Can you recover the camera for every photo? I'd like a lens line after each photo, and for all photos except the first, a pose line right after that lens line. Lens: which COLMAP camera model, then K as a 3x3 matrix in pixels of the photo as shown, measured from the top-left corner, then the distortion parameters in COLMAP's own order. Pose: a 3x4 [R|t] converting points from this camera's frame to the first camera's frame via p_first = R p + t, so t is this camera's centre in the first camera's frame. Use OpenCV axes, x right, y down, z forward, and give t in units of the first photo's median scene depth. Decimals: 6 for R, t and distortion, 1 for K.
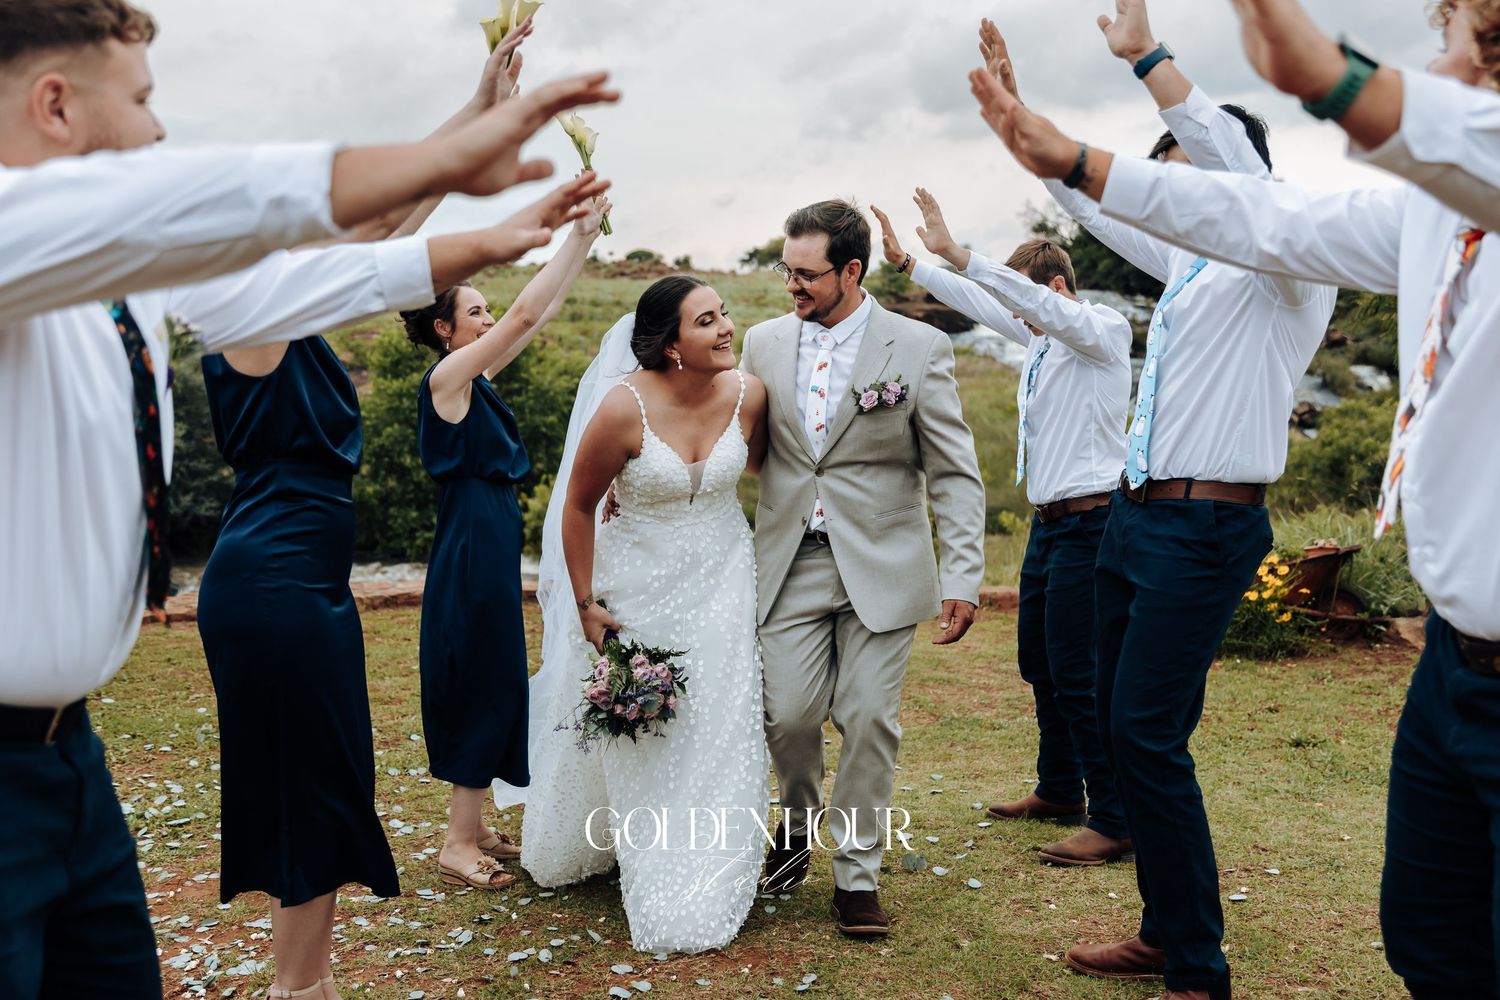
lens RADIAL K [[1474.0, 0, 750.0], [0, 1474.0, 500.0], [0, 0, 1]] dist [0.008222, -0.002779]
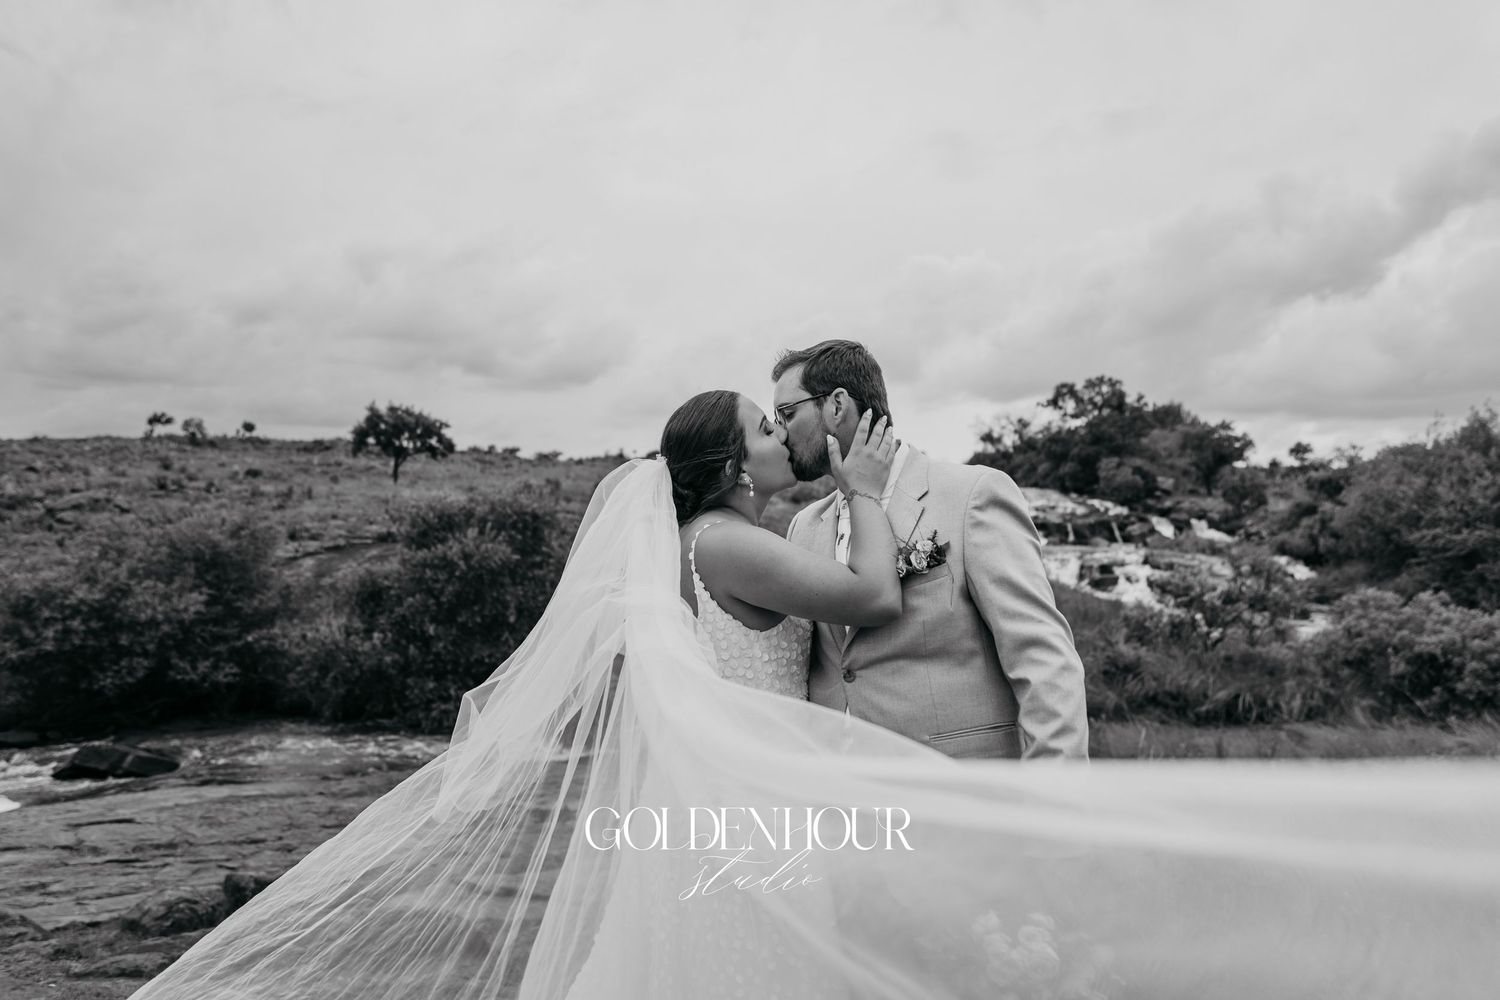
lens RADIAL K [[1153.8, 0, 742.4], [0, 1153.8, 505.1], [0, 0, 1]] dist [-0.002992, -0.001640]
pose [[0.999770, 0.021392, 0.001689, -0.021214], [-0.021012, 0.991898, -0.125291, -0.017294], [-0.004356, 0.125227, 0.992119, 0.205719]]
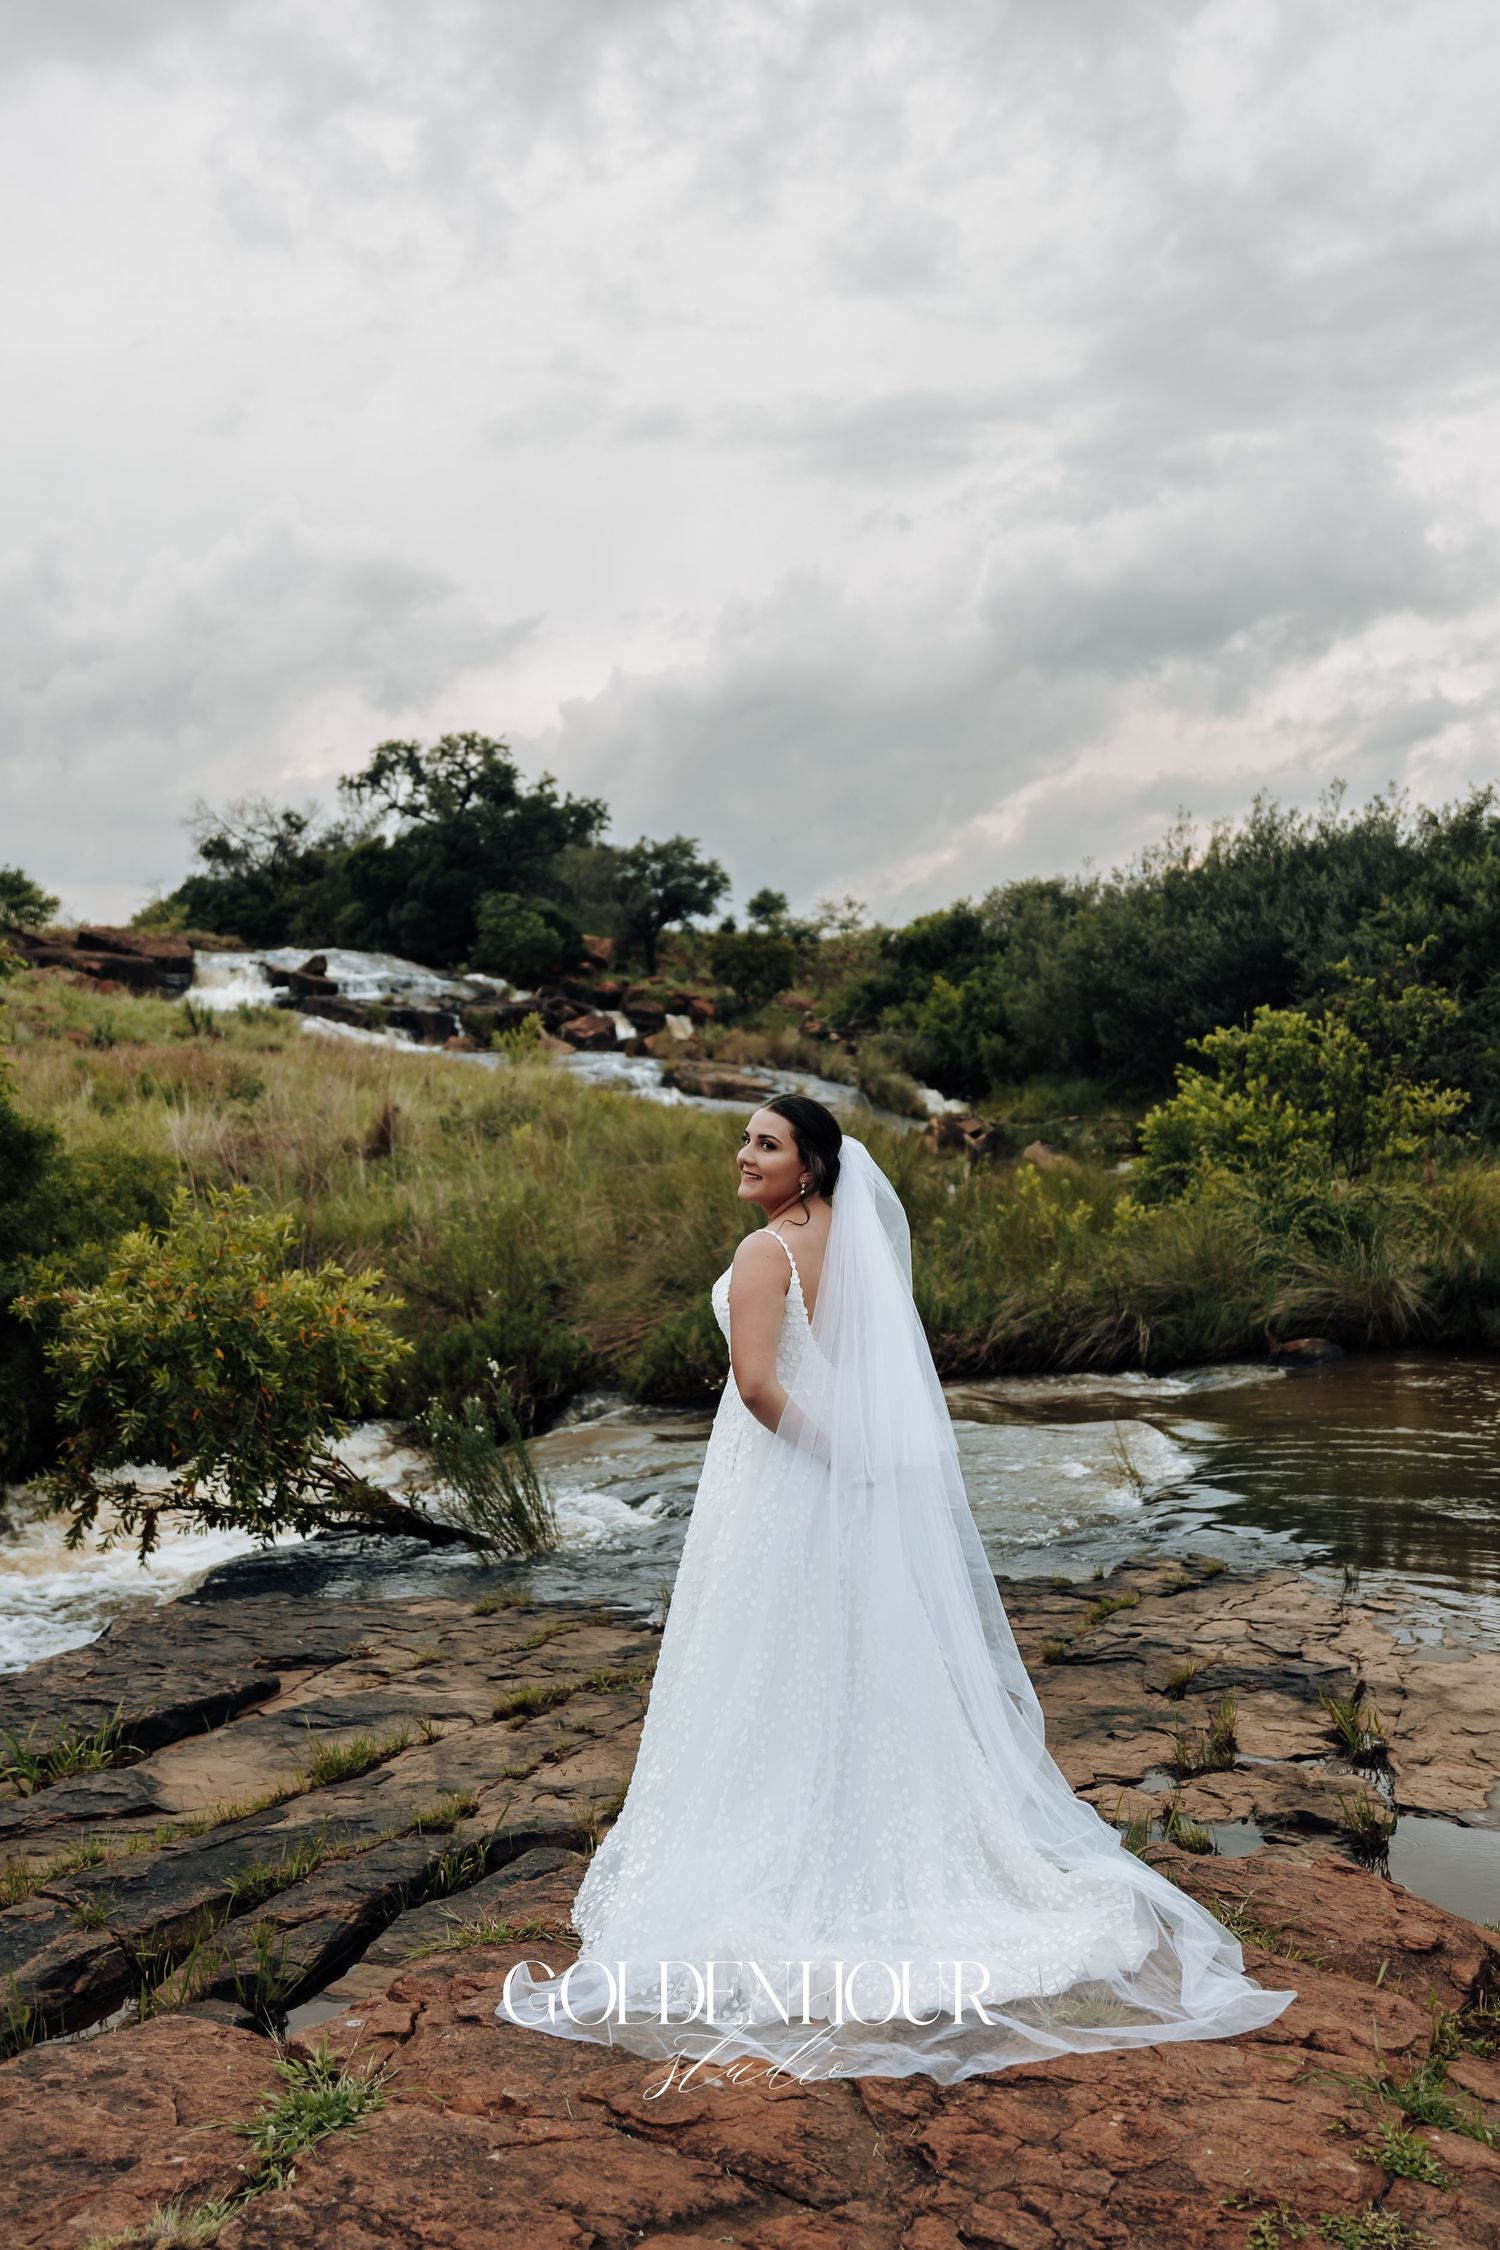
lens RADIAL K [[2170.1, 0, 744.2], [0, 2170.1, 1119.6], [0, 0, 1]] dist [-0.004757, -0.007220]
pose [[0.861625, 0.019138, 0.507184, -0.204222], [0.026114, 0.996294, -0.081959, 0.003374], [-0.506873, 0.083863, 0.857932, 0.523278]]
